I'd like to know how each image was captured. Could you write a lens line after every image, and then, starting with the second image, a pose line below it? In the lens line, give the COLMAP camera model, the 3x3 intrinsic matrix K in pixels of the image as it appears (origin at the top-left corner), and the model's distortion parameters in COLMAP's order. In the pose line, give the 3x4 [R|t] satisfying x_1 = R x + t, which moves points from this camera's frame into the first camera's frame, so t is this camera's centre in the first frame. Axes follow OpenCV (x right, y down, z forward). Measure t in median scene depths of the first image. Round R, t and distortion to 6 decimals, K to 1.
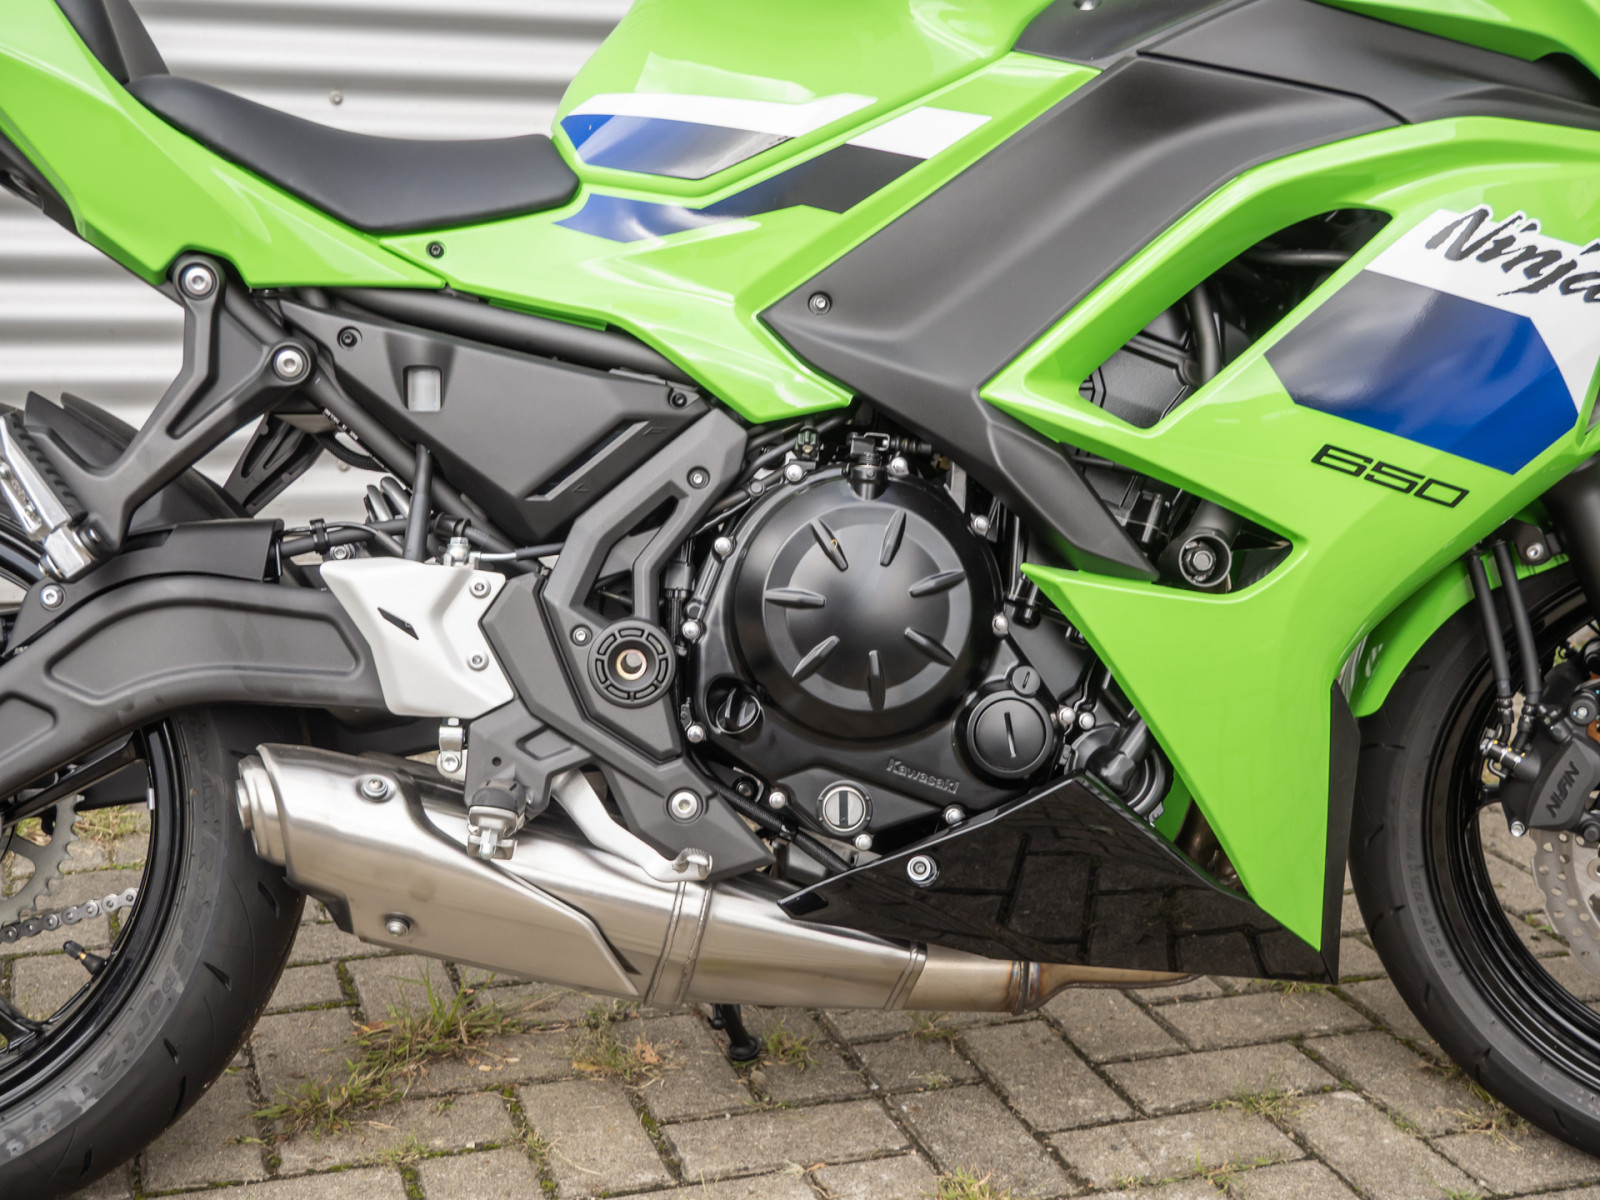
lens RADIAL K [[2090.4, 0, 800.0], [0, 2090.4, 600.0], [0, 0, 1]] dist [0.013527, 0.047189]
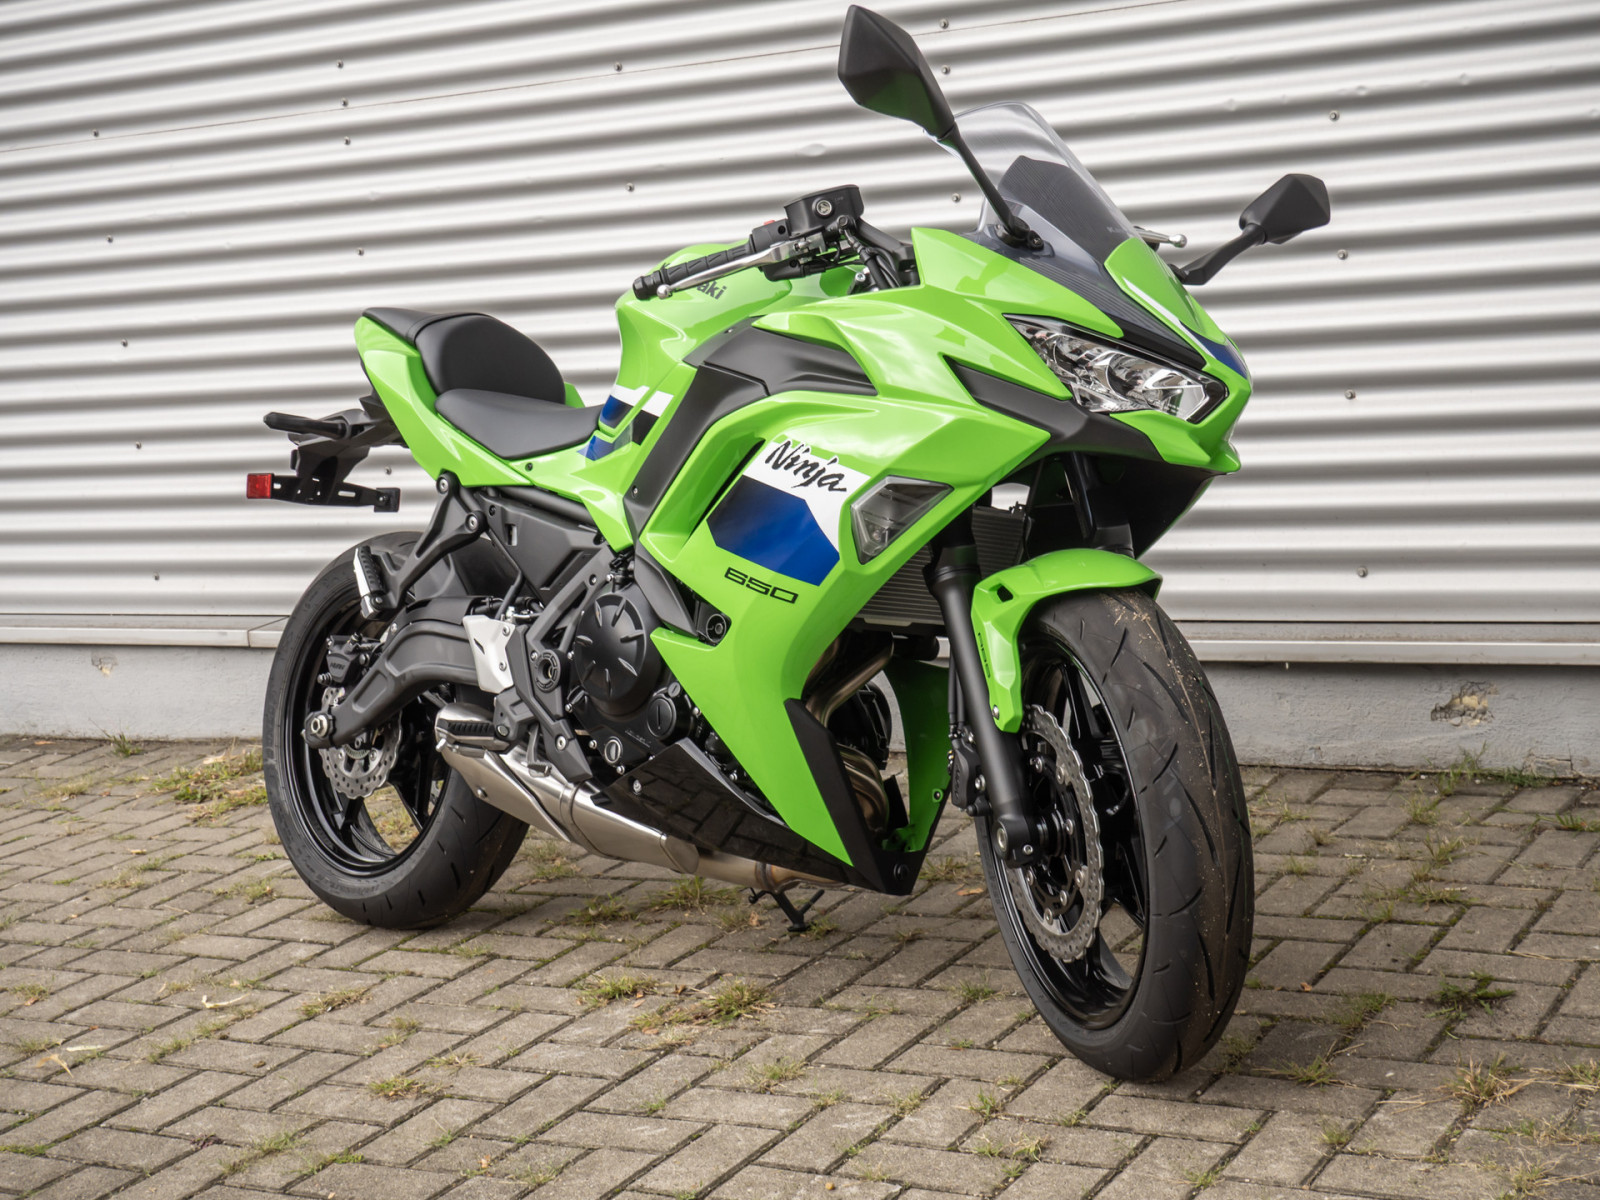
lens RADIAL K [[2456.4, 0, 800.0], [0, 2456.4, 600.0], [0, 0, 1]] dist [0.034960, 0.050733]
pose [[0.653333, 0.023472, -0.756707, 1.840899], [-0.061861, 0.997832, -0.022459, 0.000204], [0.754539, 0.061484, 0.653368, -0.366162]]
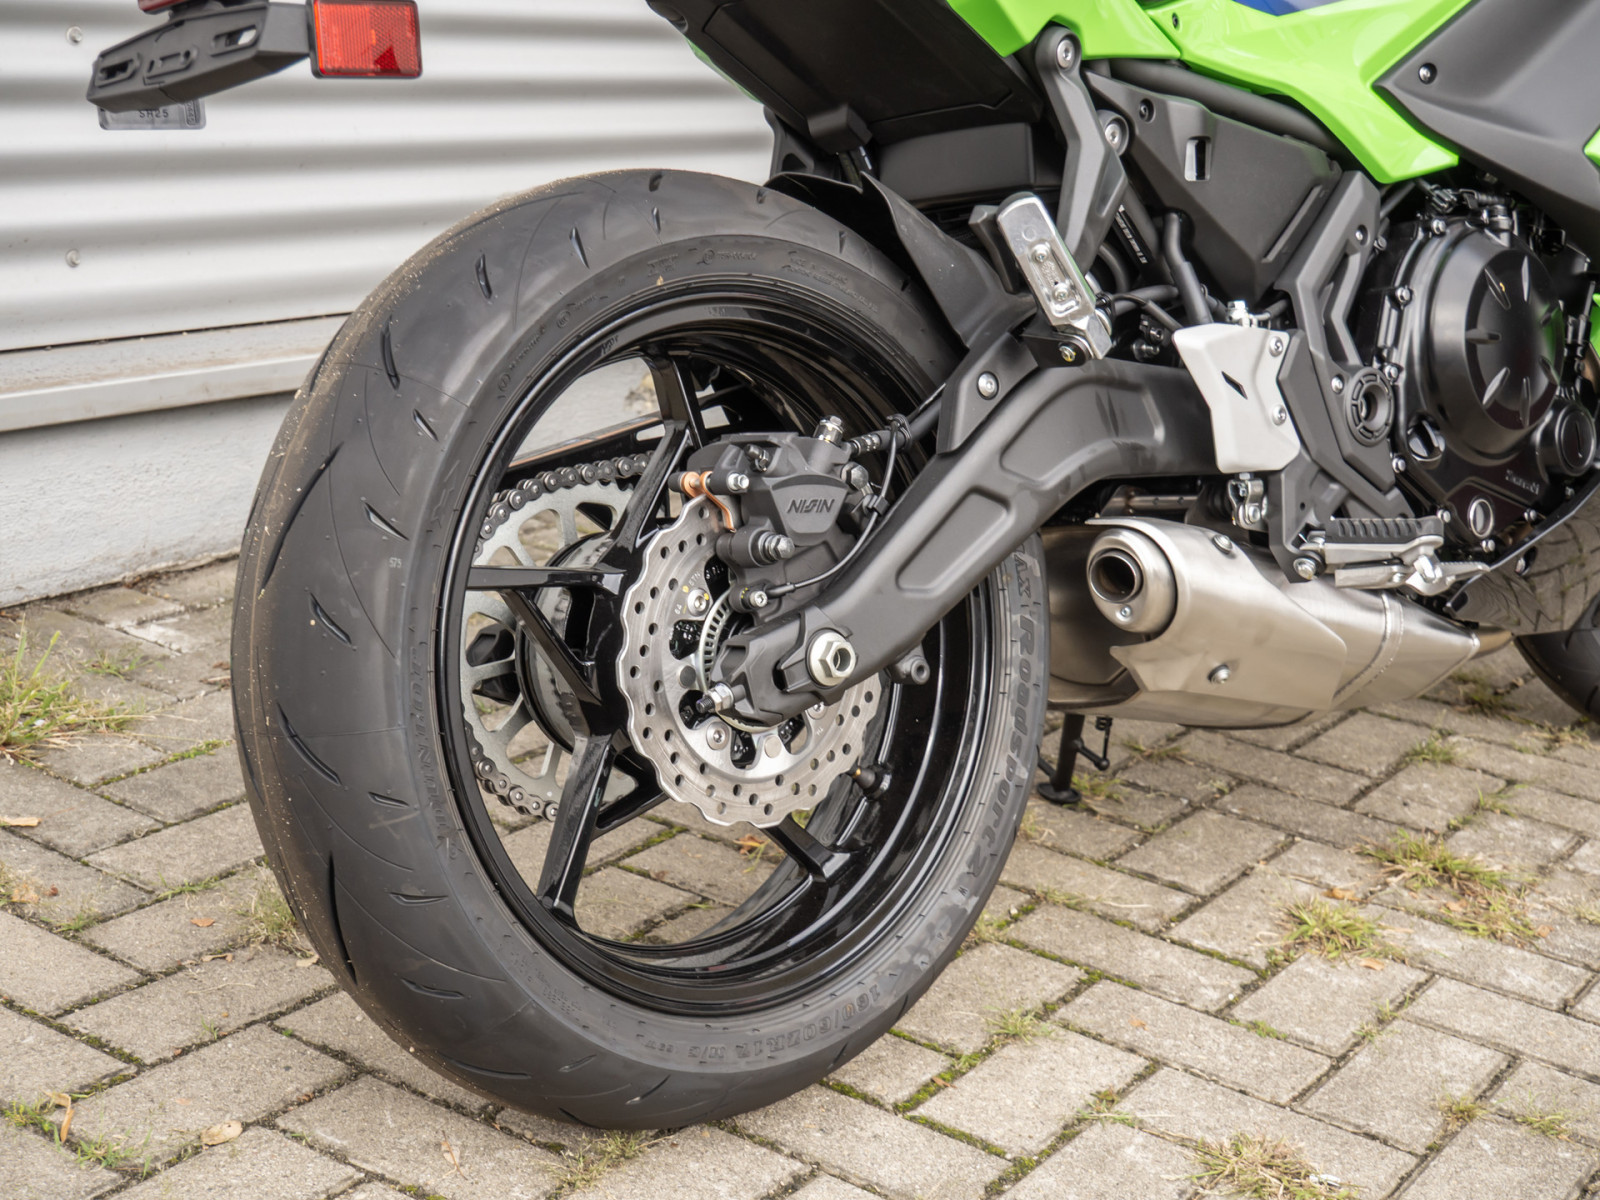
lens RADIAL K [[2456.4, 0, 800.0], [0, 2456.4, 600.0], [0, 0, 1]] dist [0.034960, 0.050733]
pose [[0.788761, -0.128134, 0.601197, -1.091676], [0.075173, 0.990799, 0.112545, -0.036671], [-0.610086, -0.043577, 0.791136, 0.146565]]
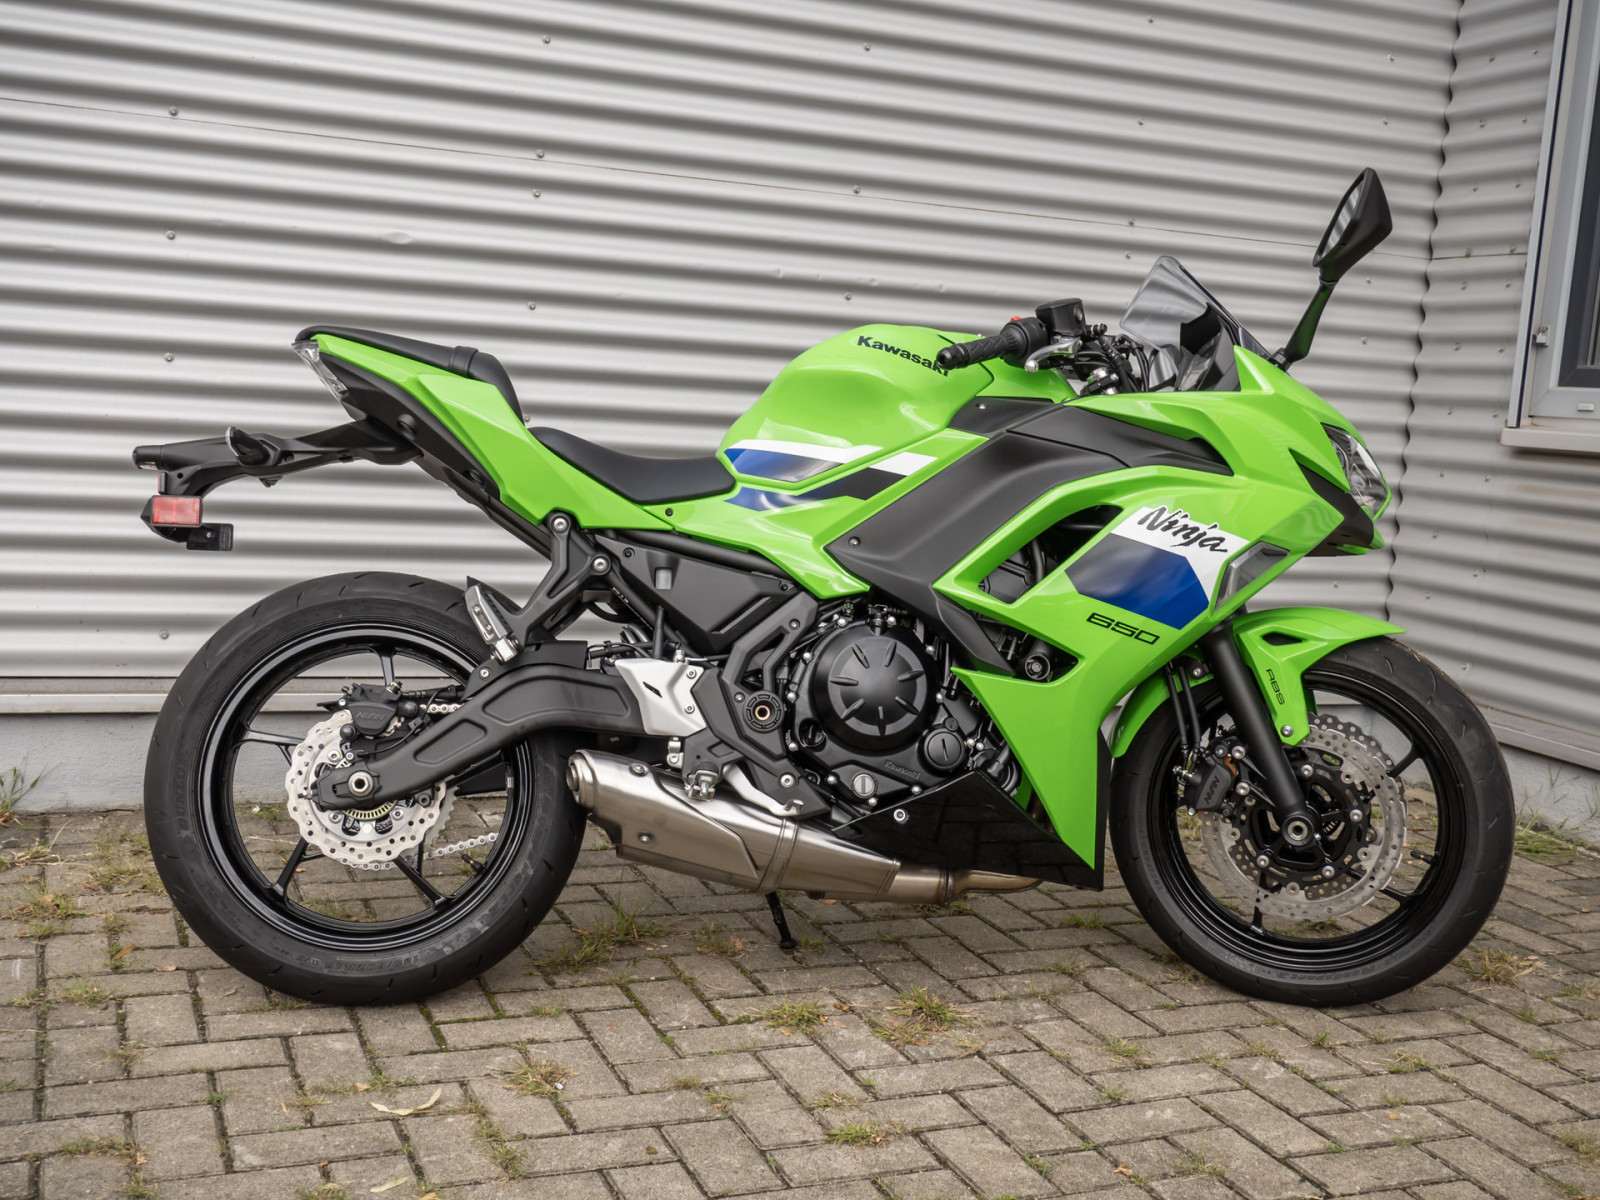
lens RADIAL K [[1802.4, 0, 800.0], [0, 1802.4, 600.0], [0, 0, 1]] dist [0.017989, 0.008581]
pose [[0.997923, 0.023424, 0.060016, -0.151527], [-0.016530, 0.993469, -0.112897, 0.119259], [-0.062268, 0.111670, 0.991793, -0.773531]]
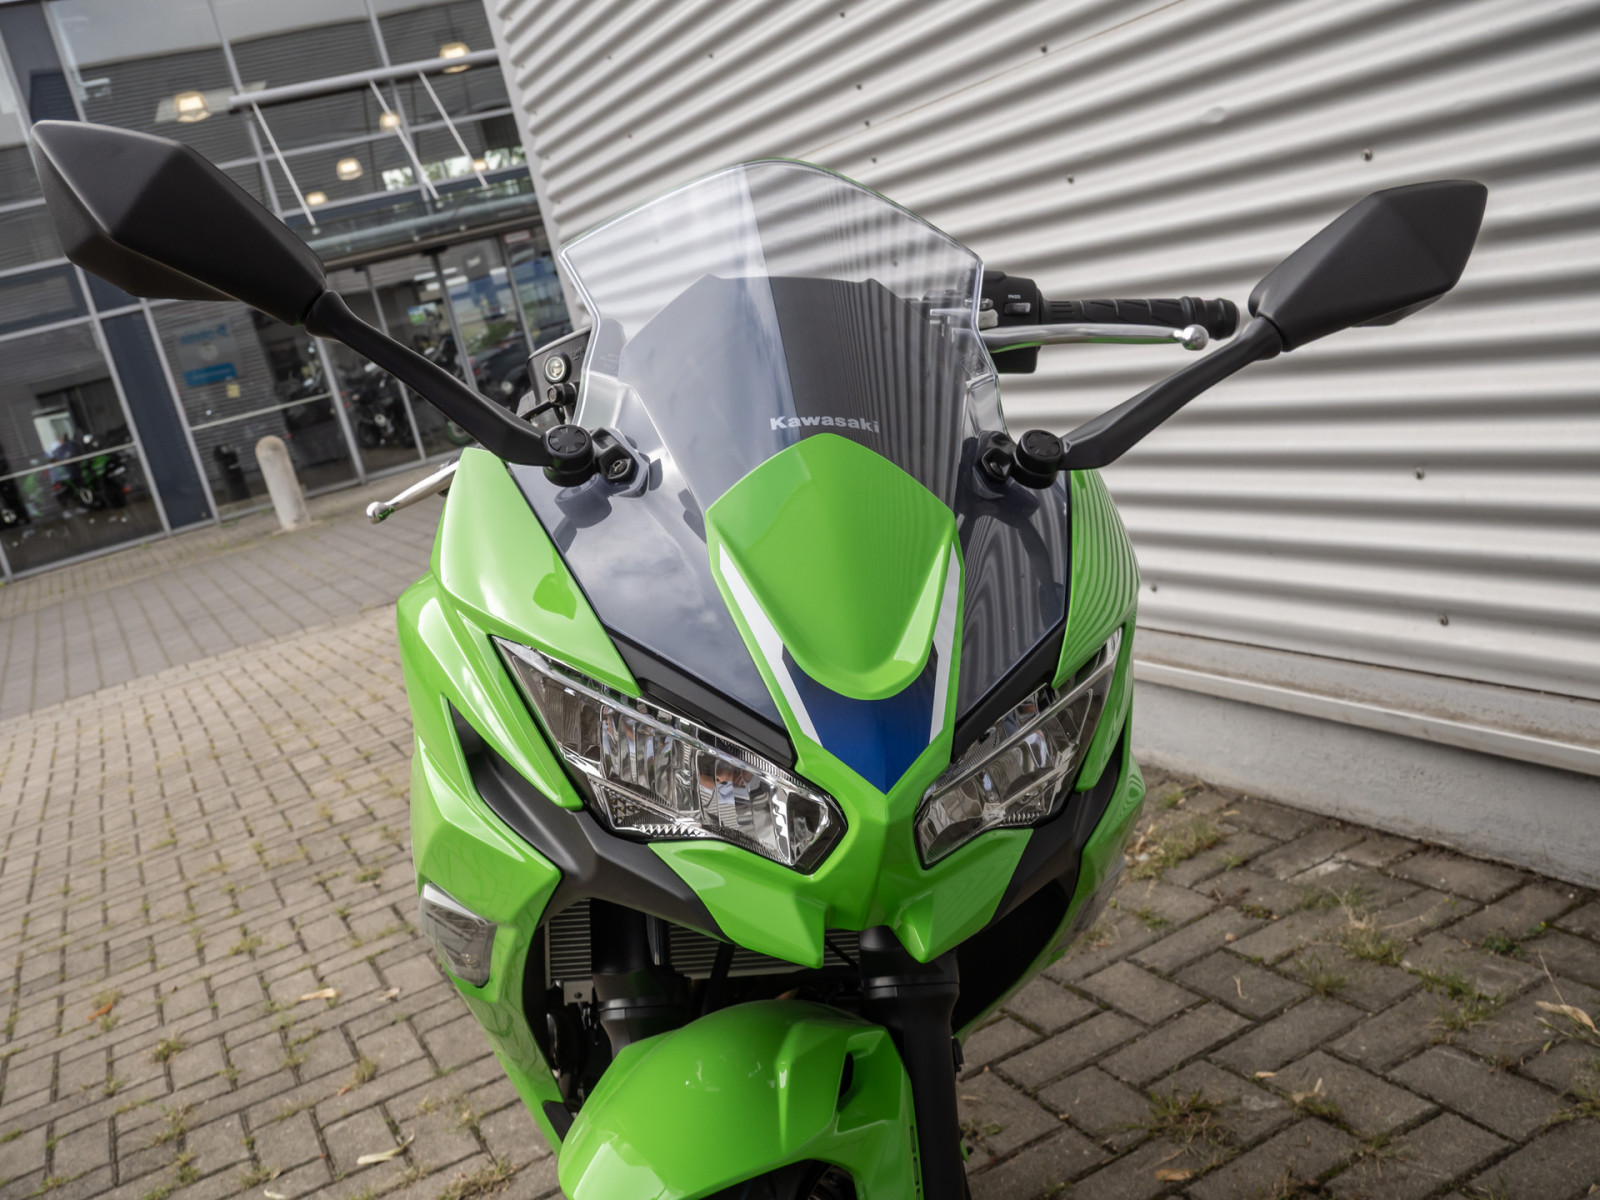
lens RADIAL K [[1593.7, 0, 800.0], [0, 1593.7, 600.0], [0, 0, 1]] dist [0.012163, 0.002159]
pose [[0.096157, 0.140447, -0.985408, 1.155954], [0.013394, 0.989723, 0.142369, -0.387957], [0.995276, -0.026888, 0.093288, 1.072472]]
